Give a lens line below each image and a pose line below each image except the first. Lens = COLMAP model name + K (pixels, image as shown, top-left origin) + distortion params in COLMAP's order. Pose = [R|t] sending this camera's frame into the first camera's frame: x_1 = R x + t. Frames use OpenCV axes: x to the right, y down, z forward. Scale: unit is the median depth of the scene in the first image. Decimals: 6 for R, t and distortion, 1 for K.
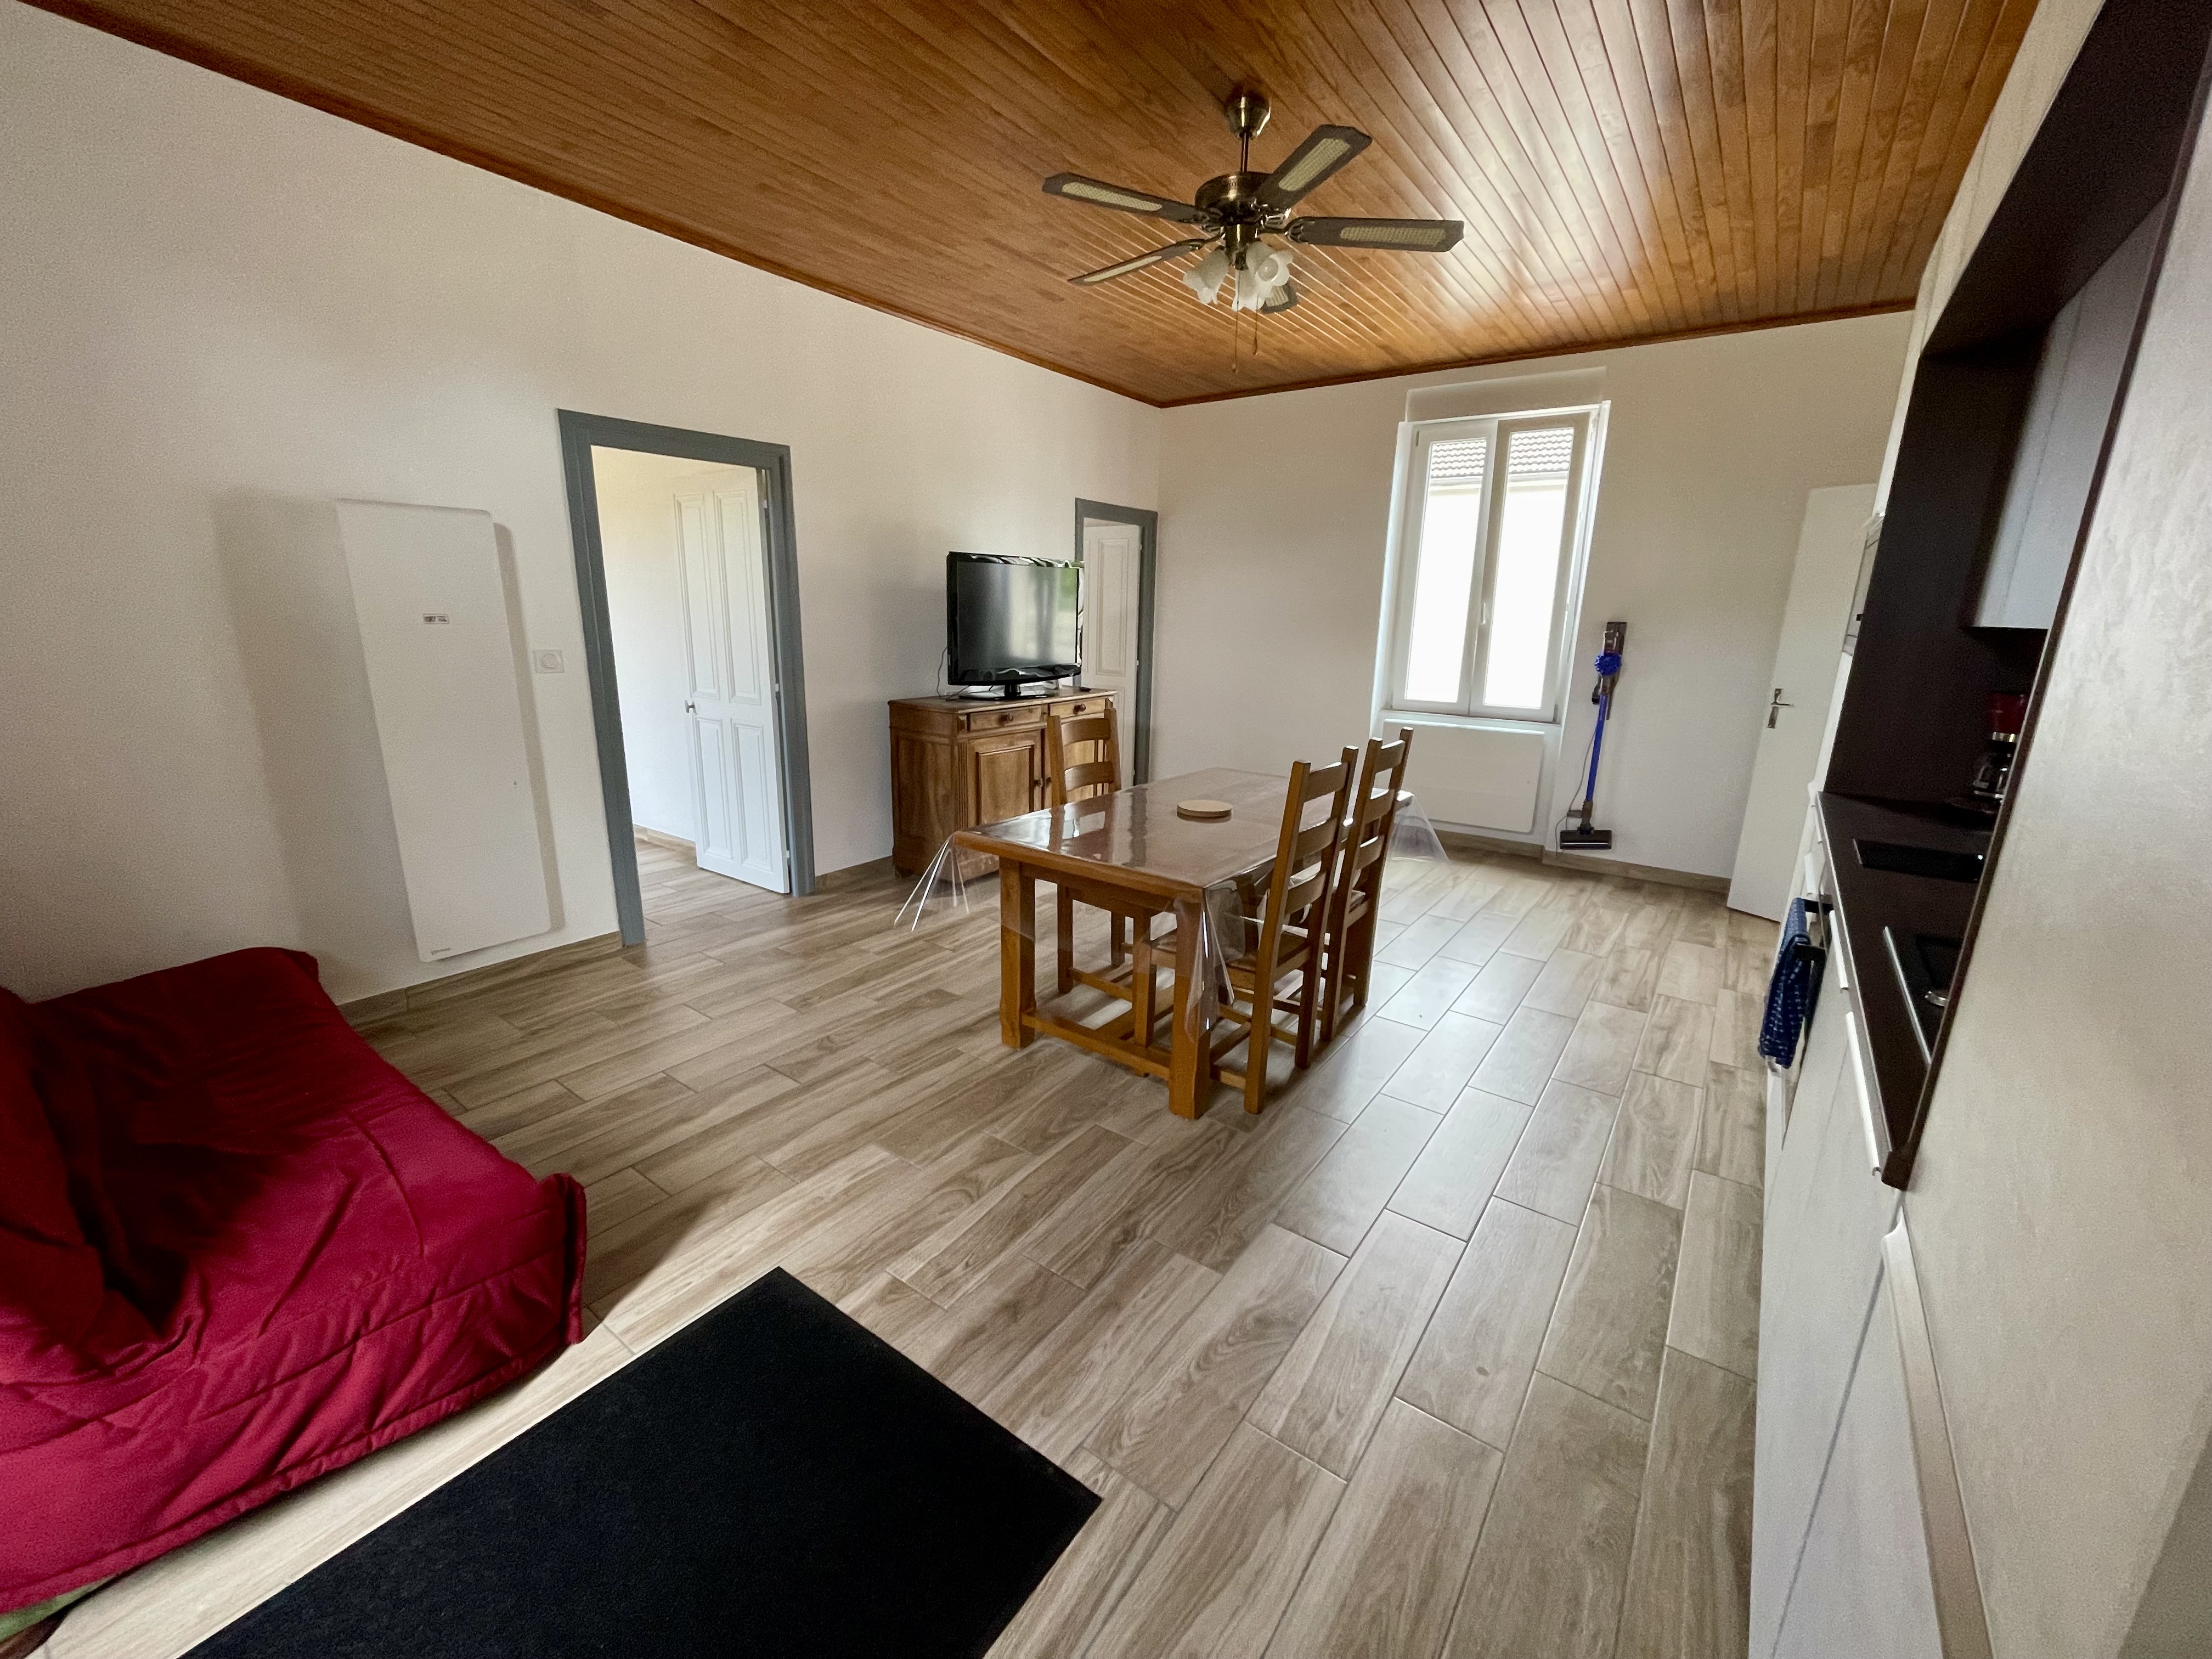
lens RADIAL K [[891.5, 0, 1095.6], [0, 891.5, 830.2], [0, 0, 1]] dist [0.002736, 0.000170]
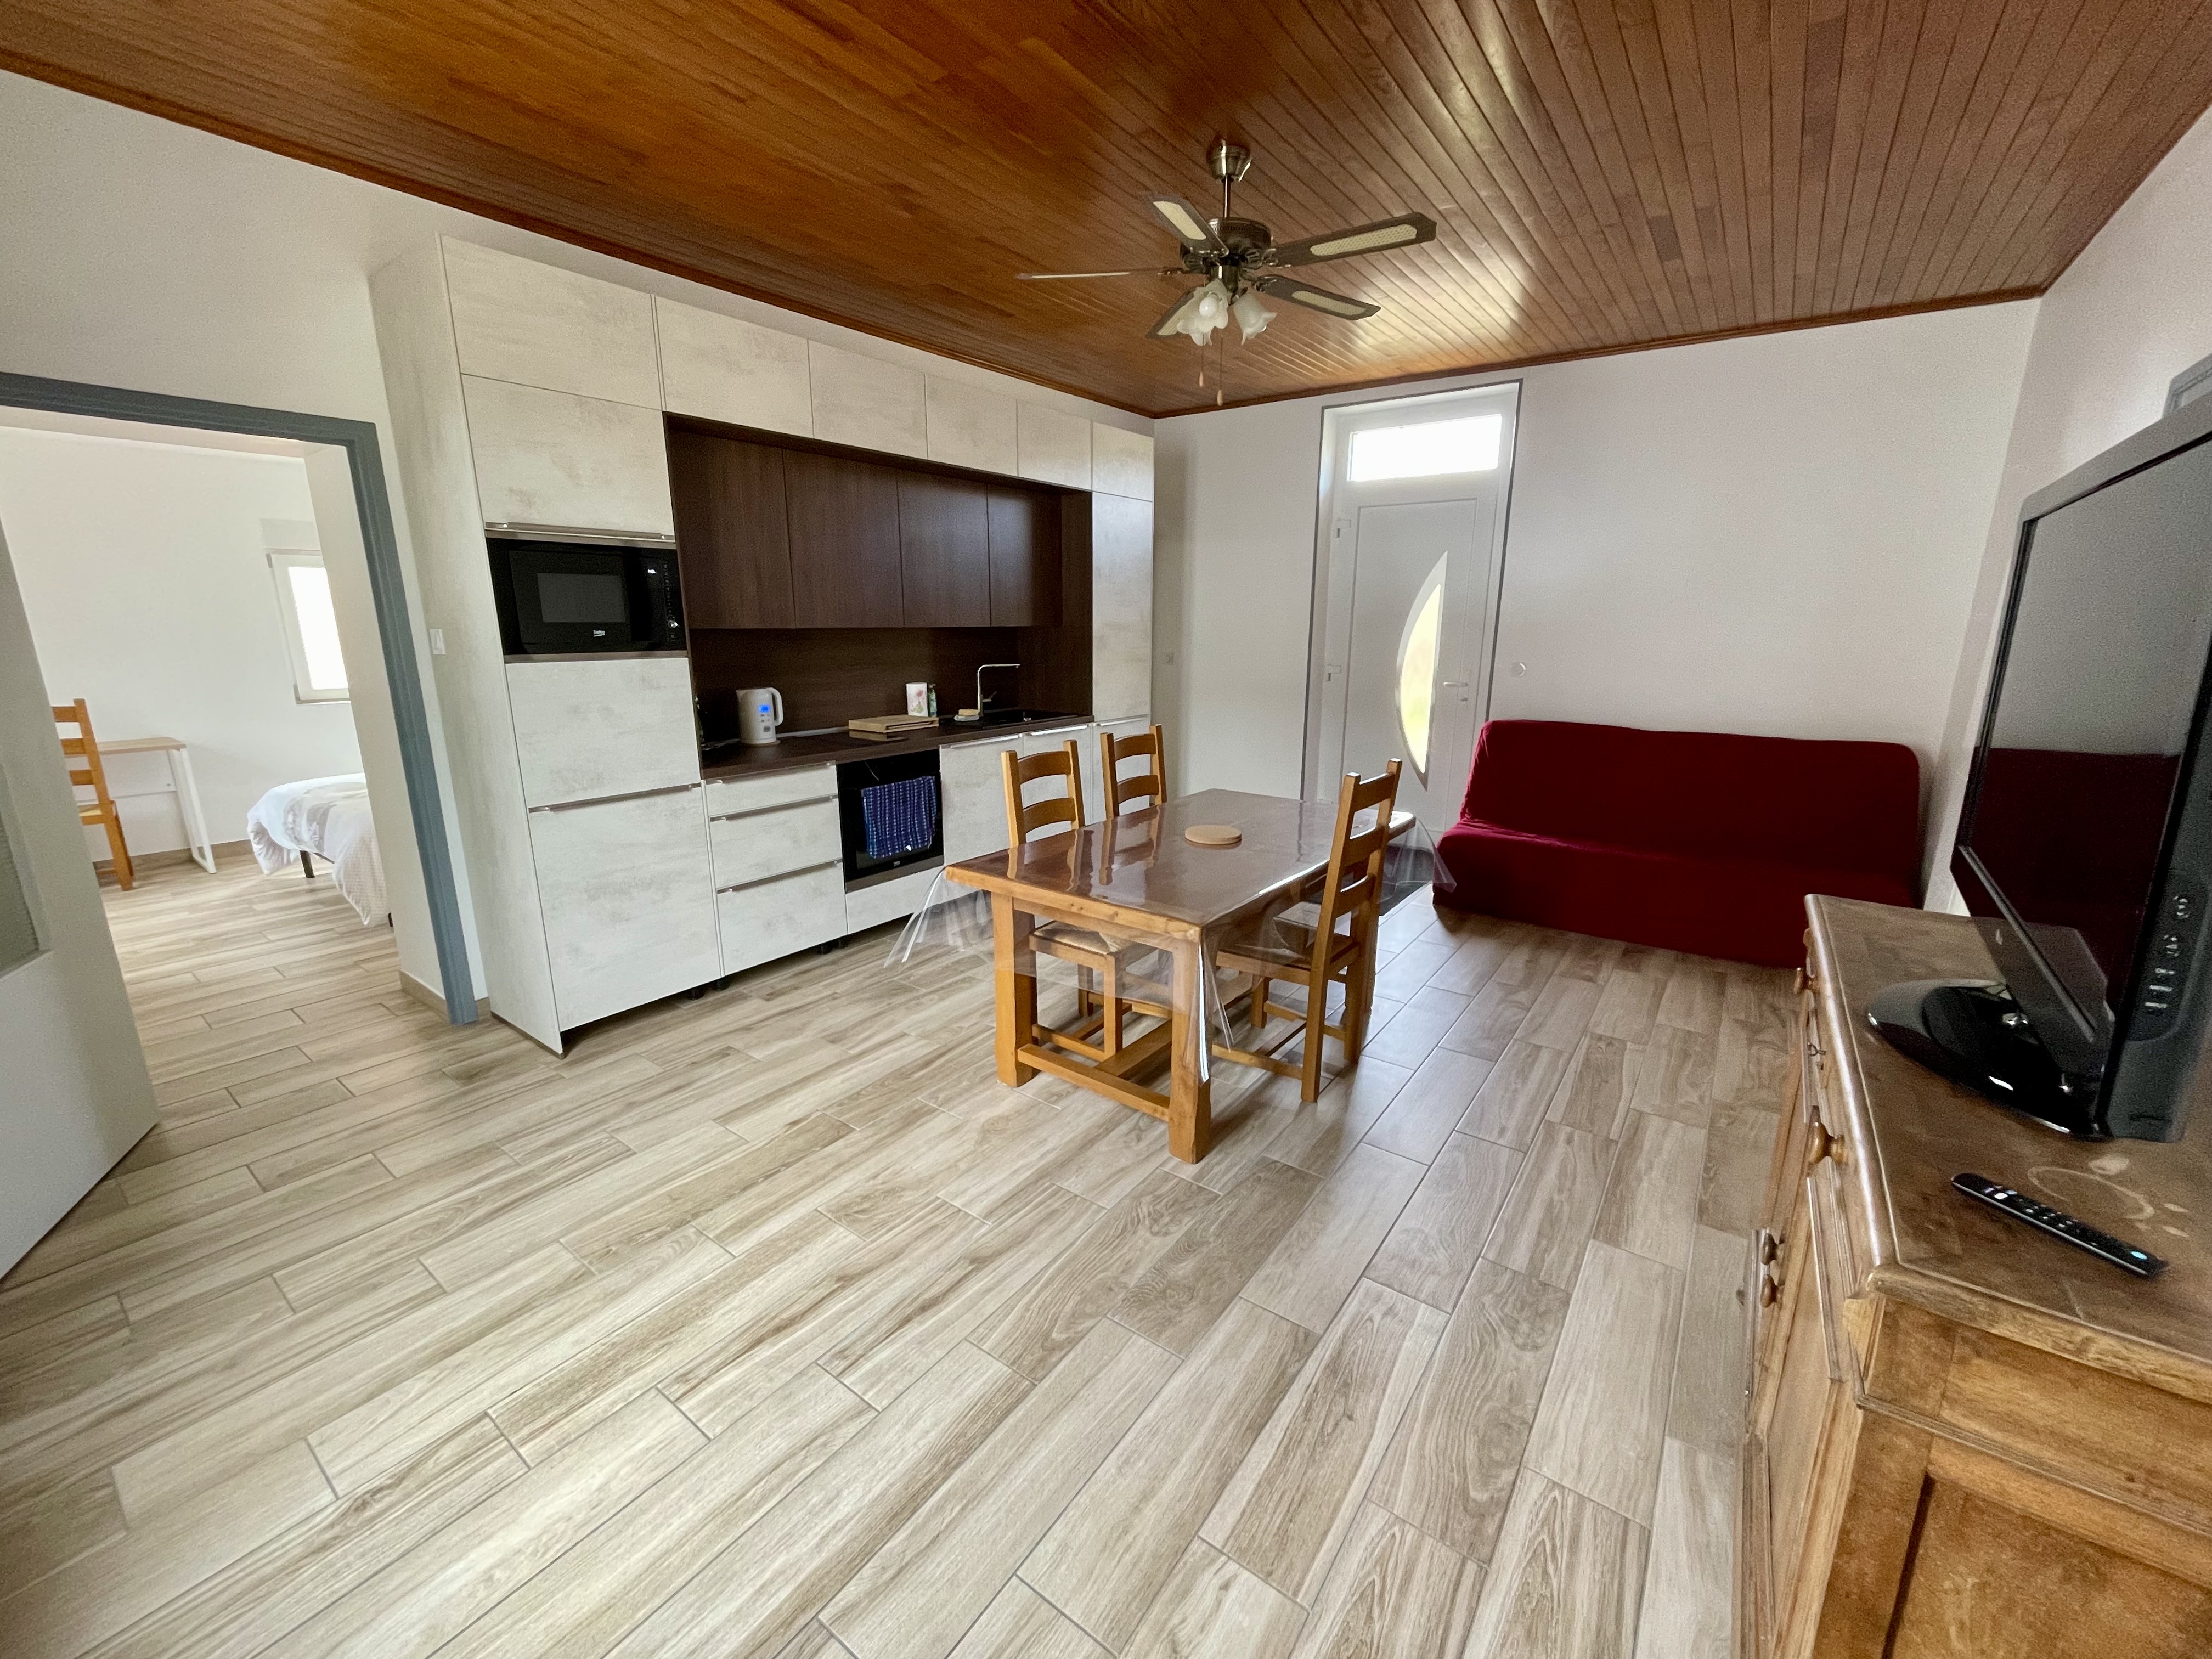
lens RADIAL K [[891.5, 0, 1107.0], [0, 891.5, 825.9], [0, 0, 1]] dist [0.002736, 0.000170]
pose [[-0.999697, -0.020059, -0.014296, 0.273362], [-0.024384, 0.888047, 0.459106, -0.518811], [0.003487, 0.459315, -0.888267, 2.016662]]
